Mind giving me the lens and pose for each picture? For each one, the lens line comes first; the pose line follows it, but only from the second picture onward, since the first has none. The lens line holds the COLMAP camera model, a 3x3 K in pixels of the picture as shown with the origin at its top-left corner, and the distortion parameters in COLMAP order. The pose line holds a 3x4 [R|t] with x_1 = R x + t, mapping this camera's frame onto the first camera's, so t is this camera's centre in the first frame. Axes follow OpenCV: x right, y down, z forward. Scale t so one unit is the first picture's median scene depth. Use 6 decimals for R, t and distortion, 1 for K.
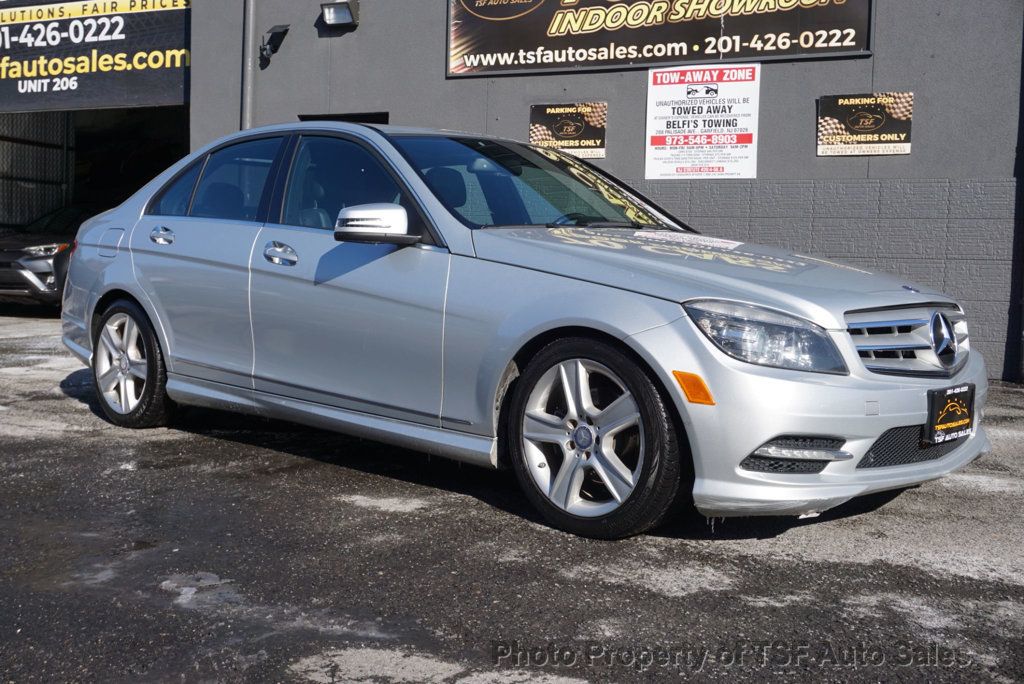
lens RADIAL K [[1200.1, 0, 498.9], [0, 1200.1, 307.0], [0, 0, 1]] dist [0.099413, 0.000000]
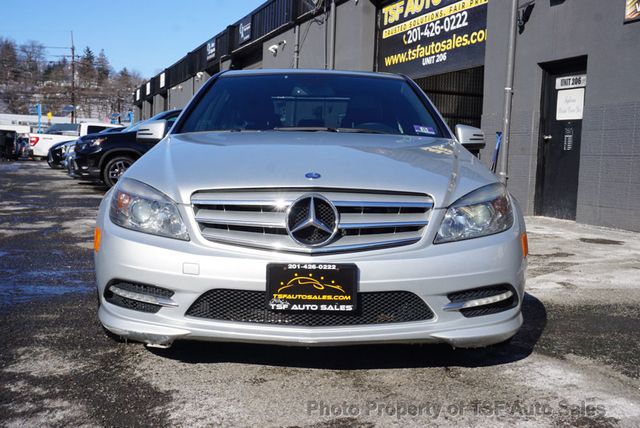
lens RADIAL K [[768.6, 0, 319.2], [0, 768.6, 218.2], [0, 0, 1]] dist [0.029725, 0.000000]
pose [[0.664125, 0.065828, -0.744718, 0.323390], [-0.052321, 0.997766, 0.041537, -0.002113], [0.745789, 0.011378, 0.666086, 0.193771]]
